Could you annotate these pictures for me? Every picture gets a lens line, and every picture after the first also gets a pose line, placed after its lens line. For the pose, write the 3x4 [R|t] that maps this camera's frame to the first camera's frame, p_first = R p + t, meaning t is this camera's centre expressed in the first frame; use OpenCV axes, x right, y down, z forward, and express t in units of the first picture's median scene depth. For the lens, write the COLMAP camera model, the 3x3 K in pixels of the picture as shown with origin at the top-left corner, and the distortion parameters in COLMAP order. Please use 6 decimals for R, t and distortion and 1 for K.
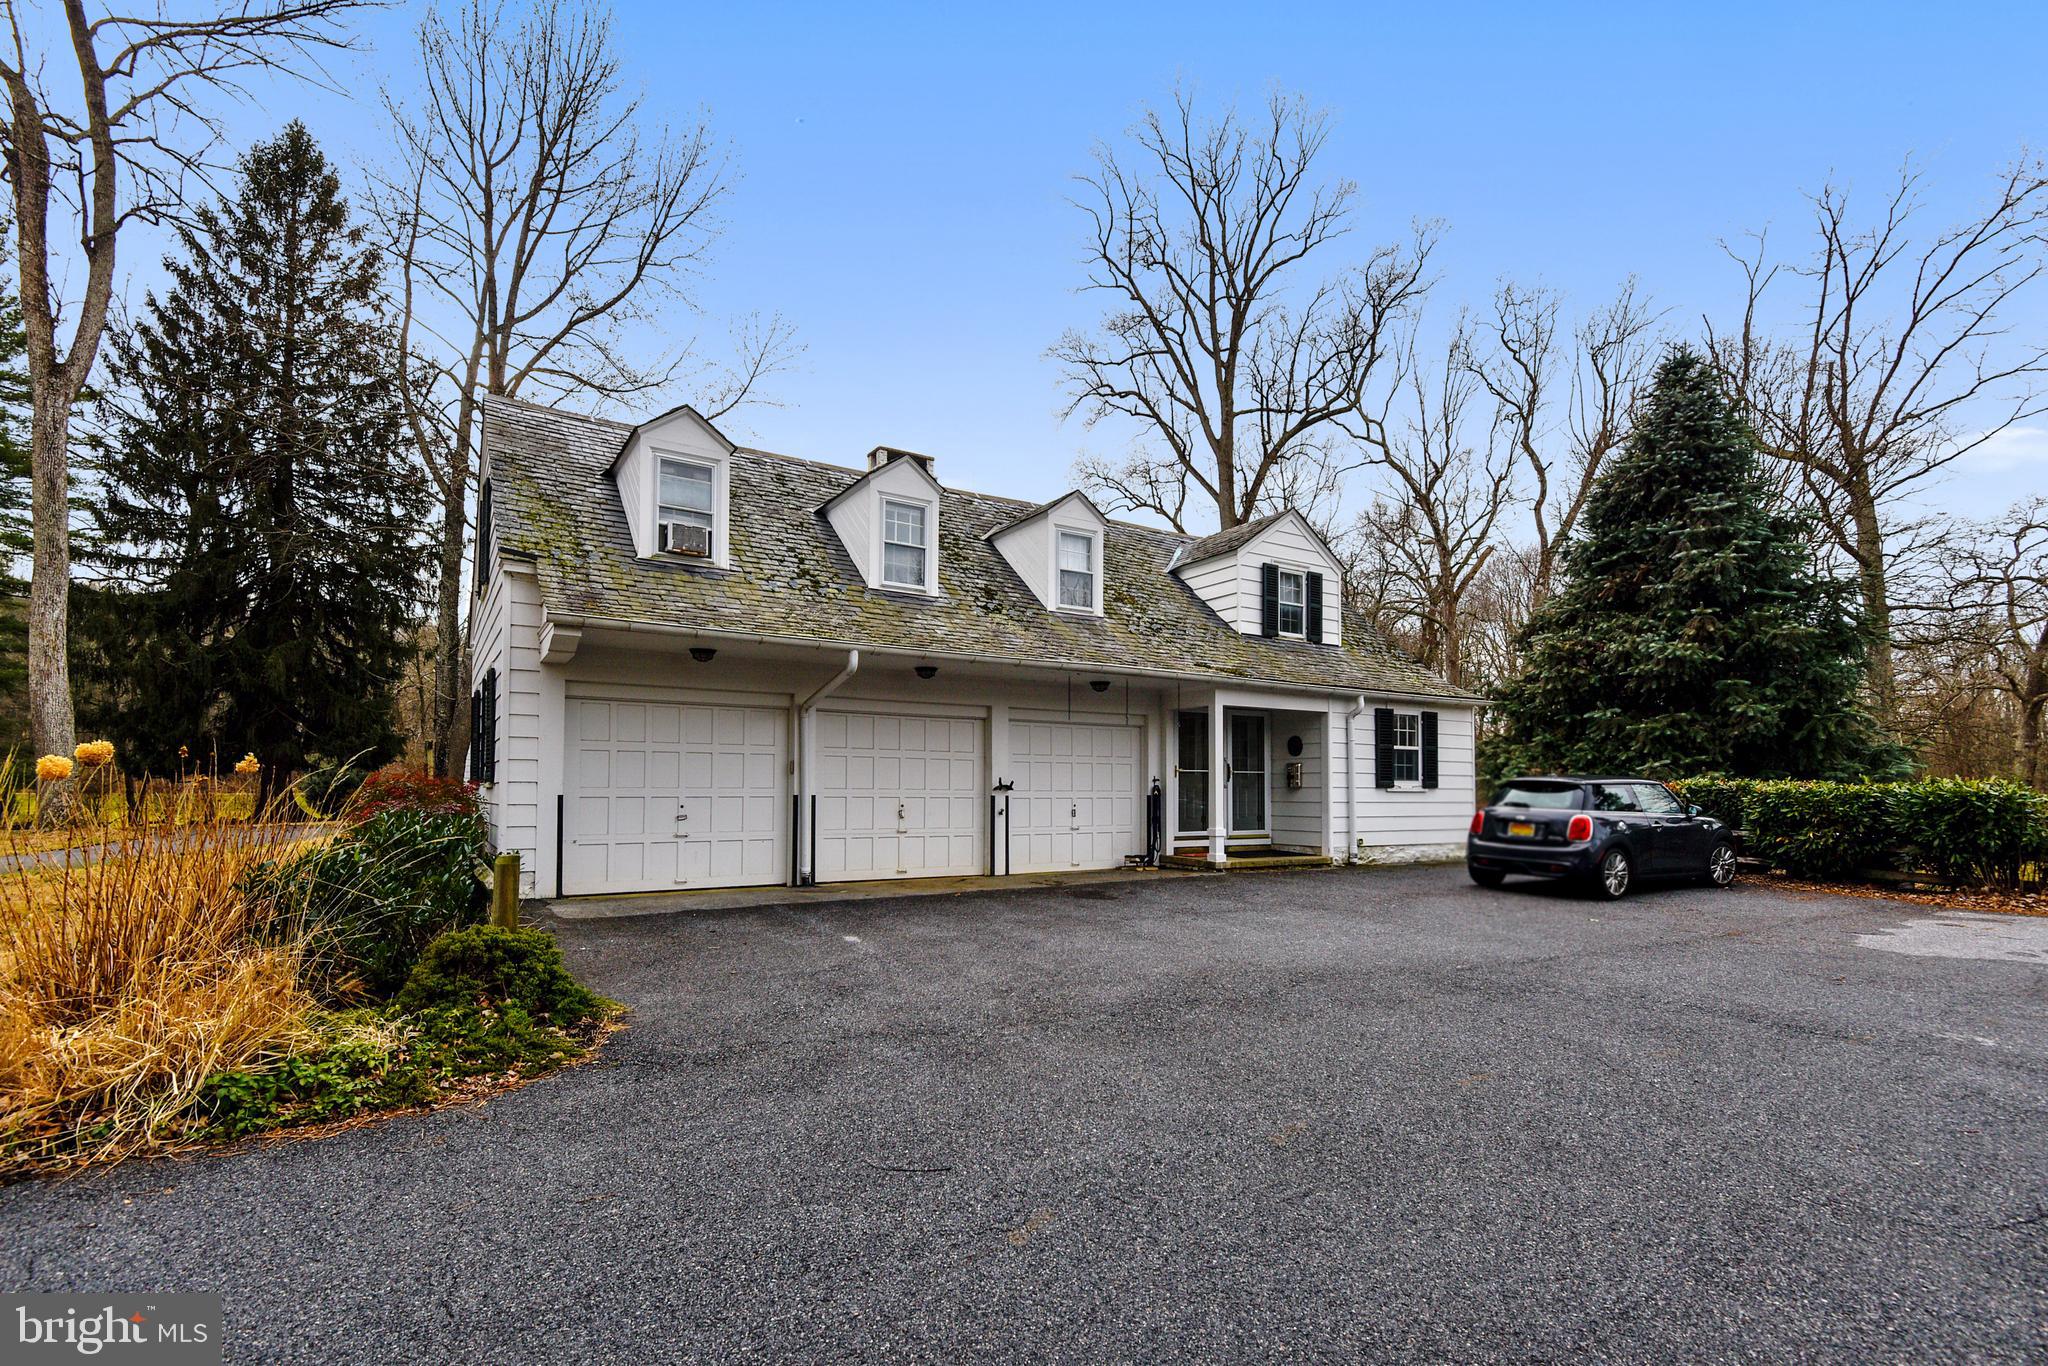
lens RADIAL K [[949.7, 0, 1024.2], [0, 949.7, 608.9], [0, 0, 1]] dist [0.003406, 0.000807]
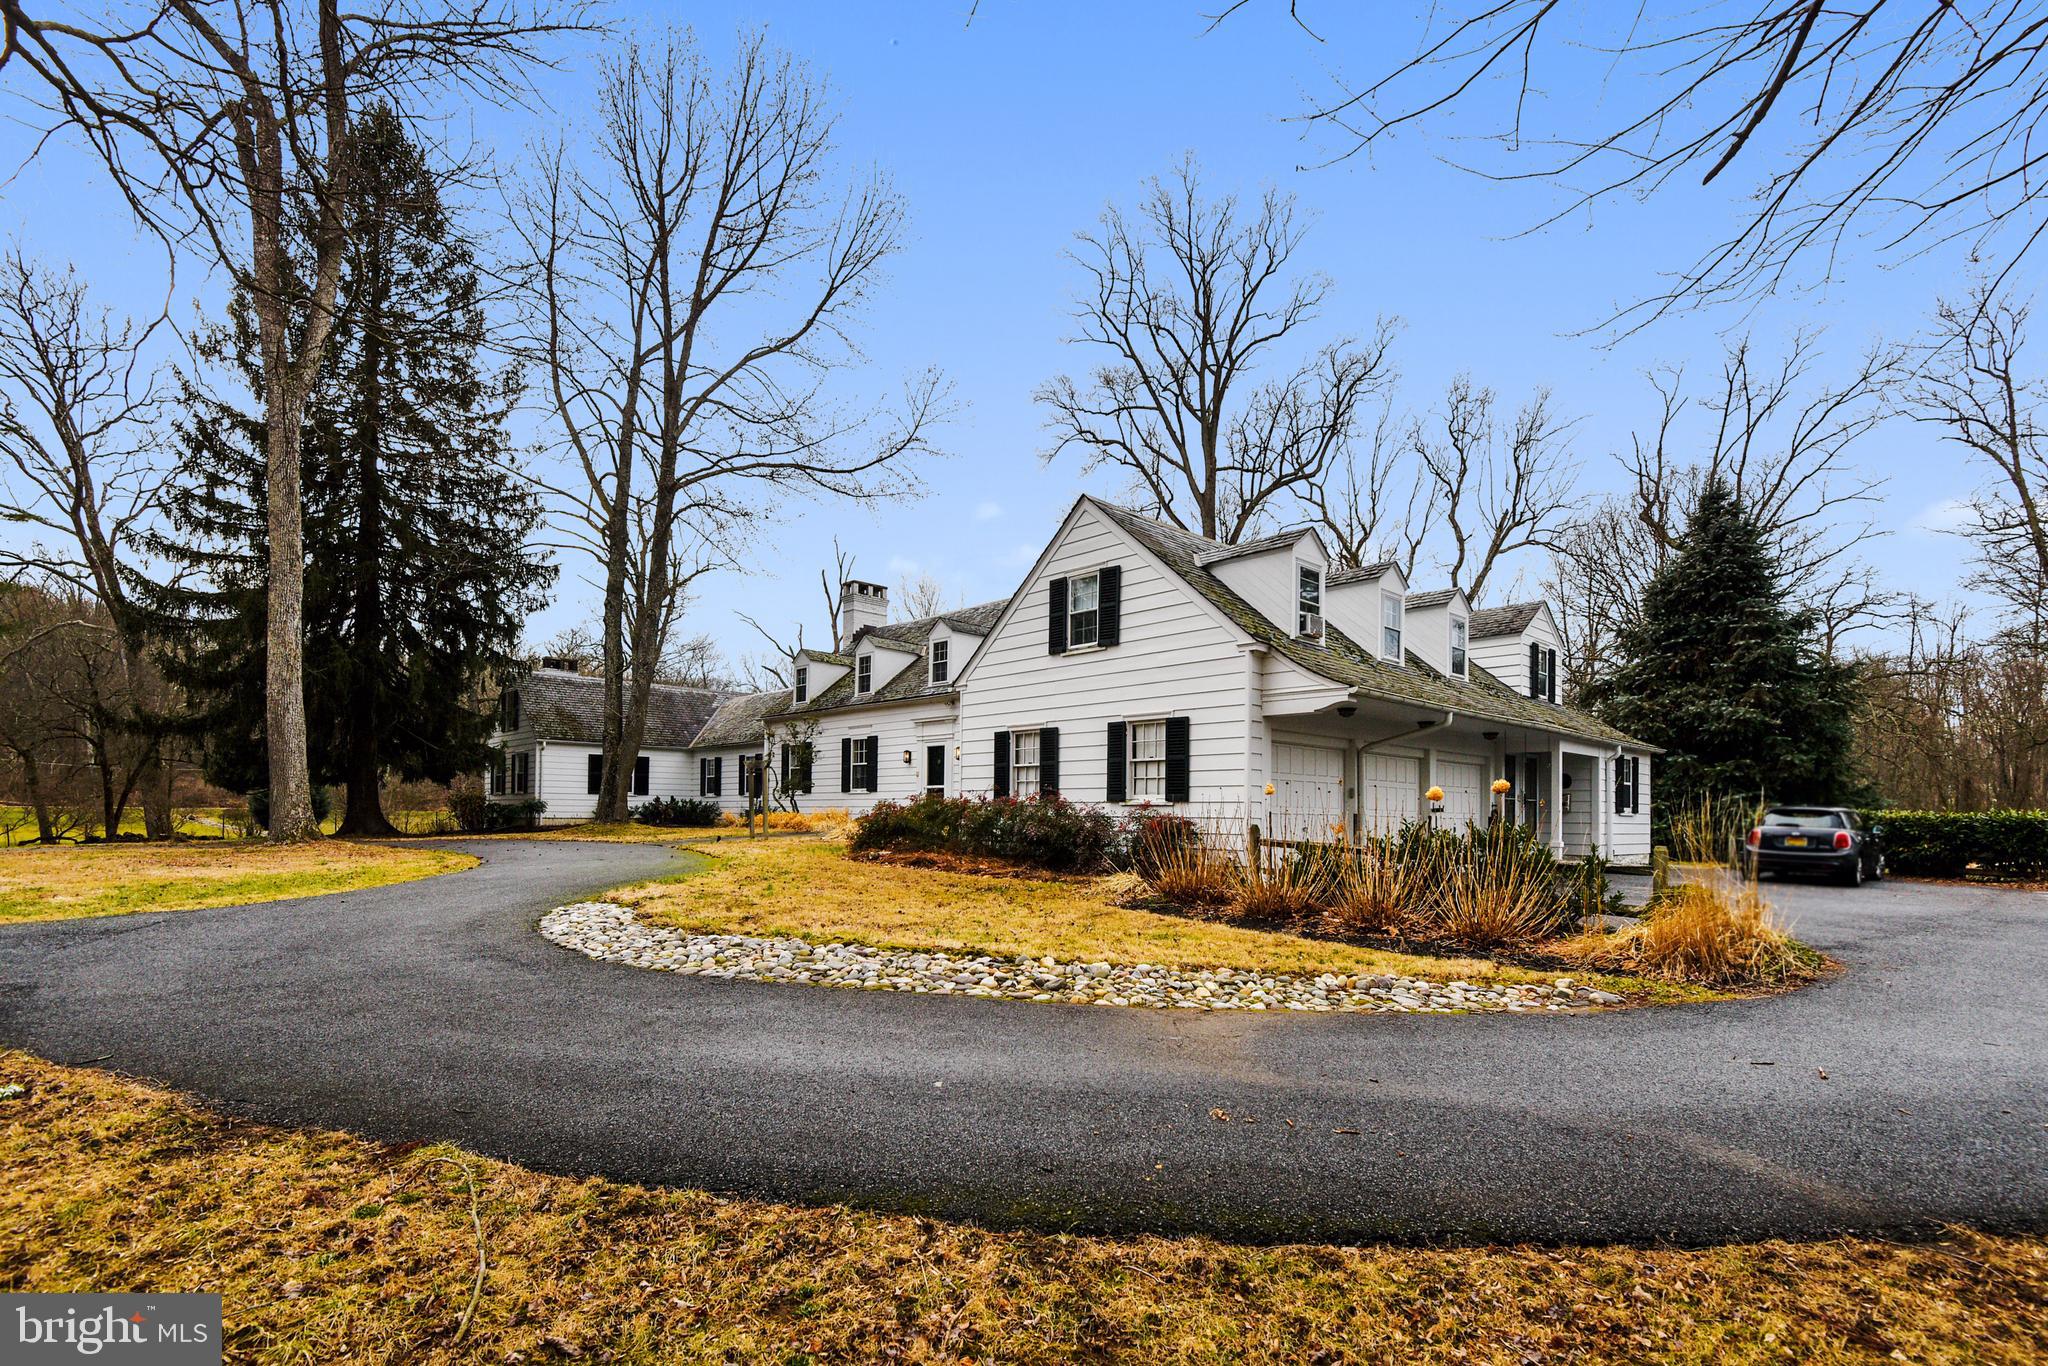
lens RADIAL K [[961.9, 0, 1024.4], [0, 961.9, 631.2], [0, 0, 1]] dist [-0.000418, -0.001577]
pose [[0.979389, 0.046373, 0.196589, -0.317309], [-0.047106, 0.998889, -0.000945, -0.013096], [-0.196415, -0.008335, 0.980485, -0.078660]]
